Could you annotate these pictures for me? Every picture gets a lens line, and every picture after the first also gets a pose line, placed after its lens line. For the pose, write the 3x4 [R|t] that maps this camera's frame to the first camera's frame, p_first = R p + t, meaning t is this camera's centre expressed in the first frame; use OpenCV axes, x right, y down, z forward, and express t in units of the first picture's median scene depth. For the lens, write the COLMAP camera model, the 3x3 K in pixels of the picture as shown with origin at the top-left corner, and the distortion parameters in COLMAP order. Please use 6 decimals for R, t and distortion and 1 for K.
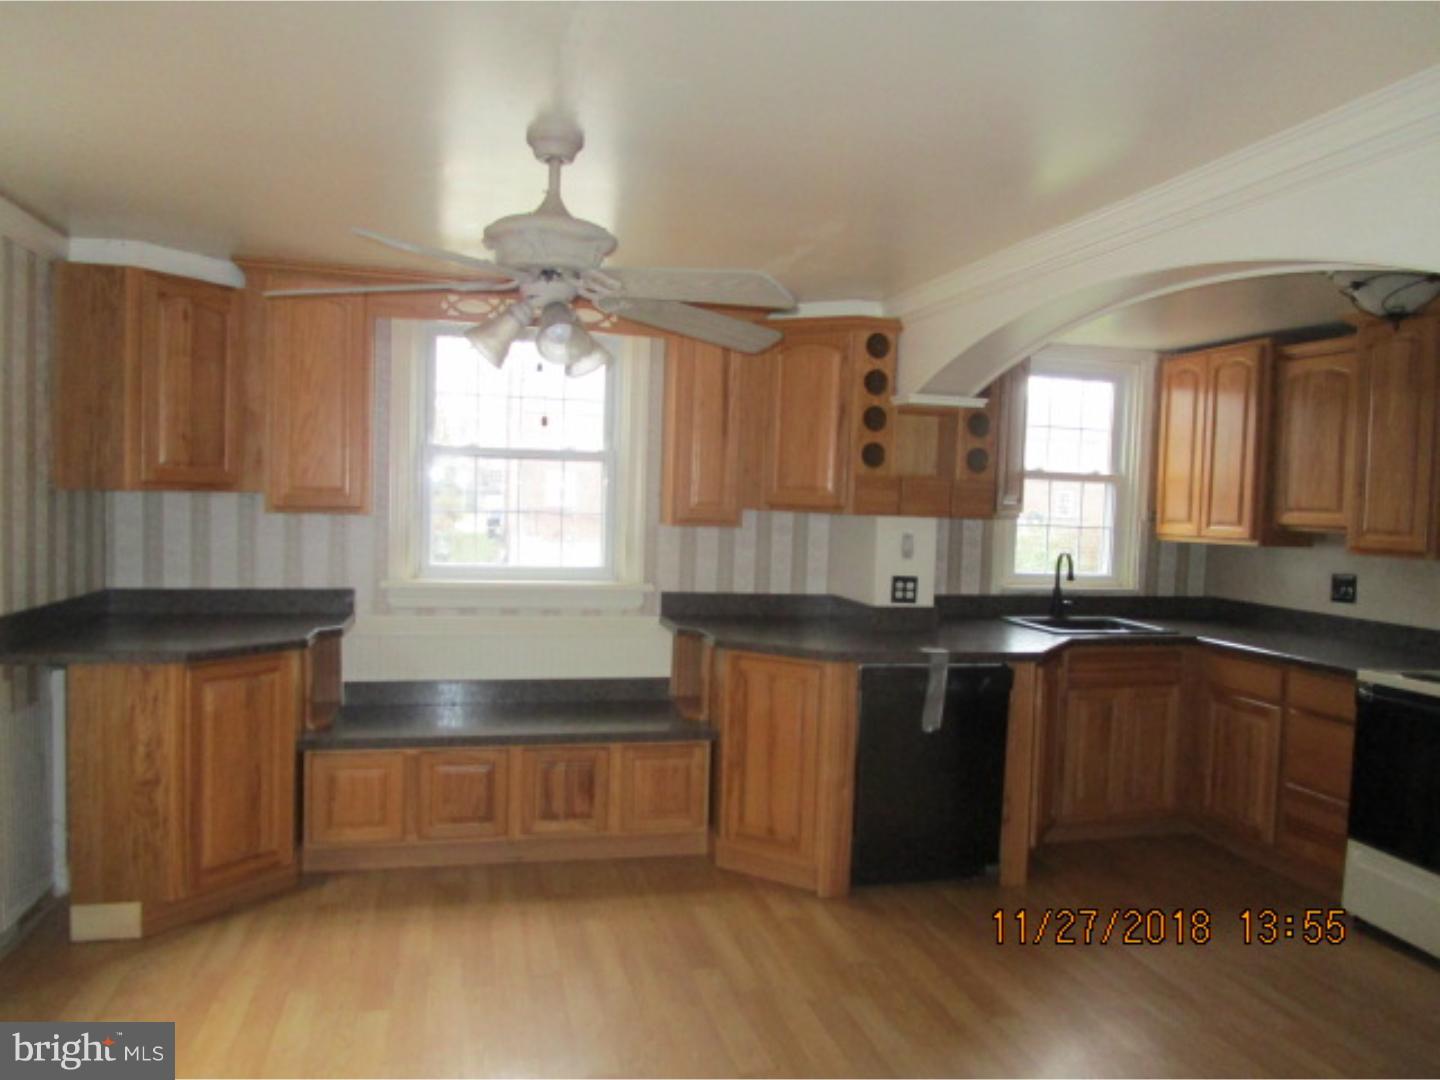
lens RADIAL K [[1026.7, 0, 720.0], [0, 1026.7, 540.0], [0, 0, 1]] dist [-0.025341, -0.001648]
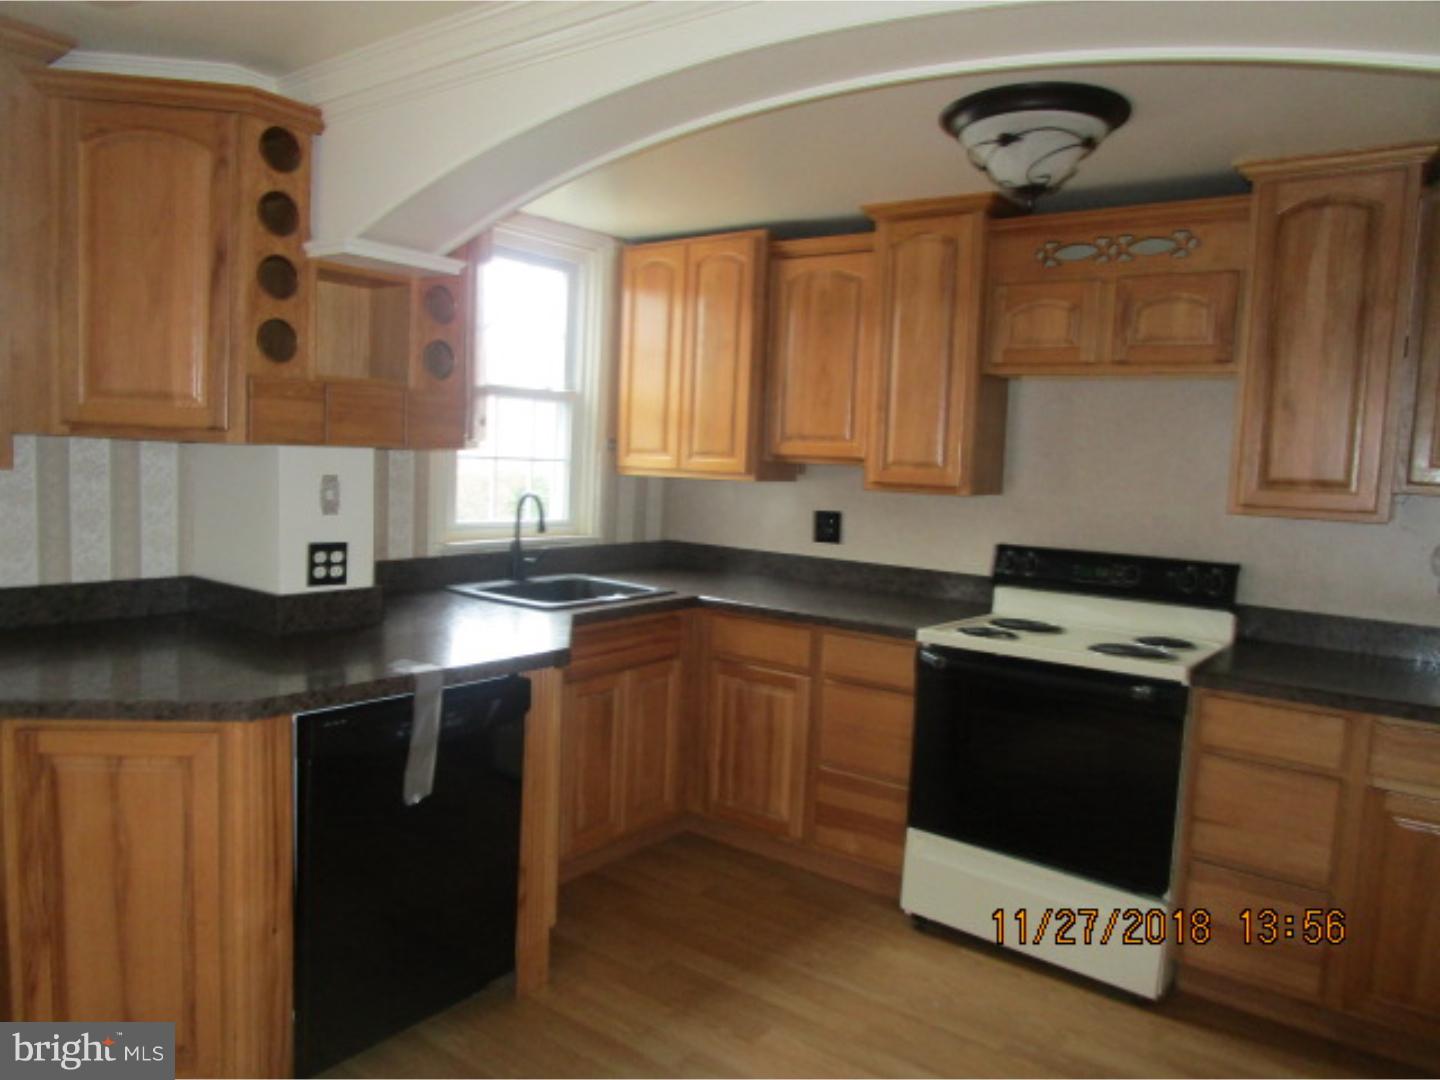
lens RADIAL K [[1026.7, 0, 720.0], [0, 1026.7, 540.0], [0, 0, 1]] dist [-0.025341, -0.001648]
pose [[0.784899, -0.056257, 0.617065, -0.016478], [0.012768, 0.997127, 0.074665, -0.009615], [-0.619492, -0.050726, 0.783362, 0.366325]]
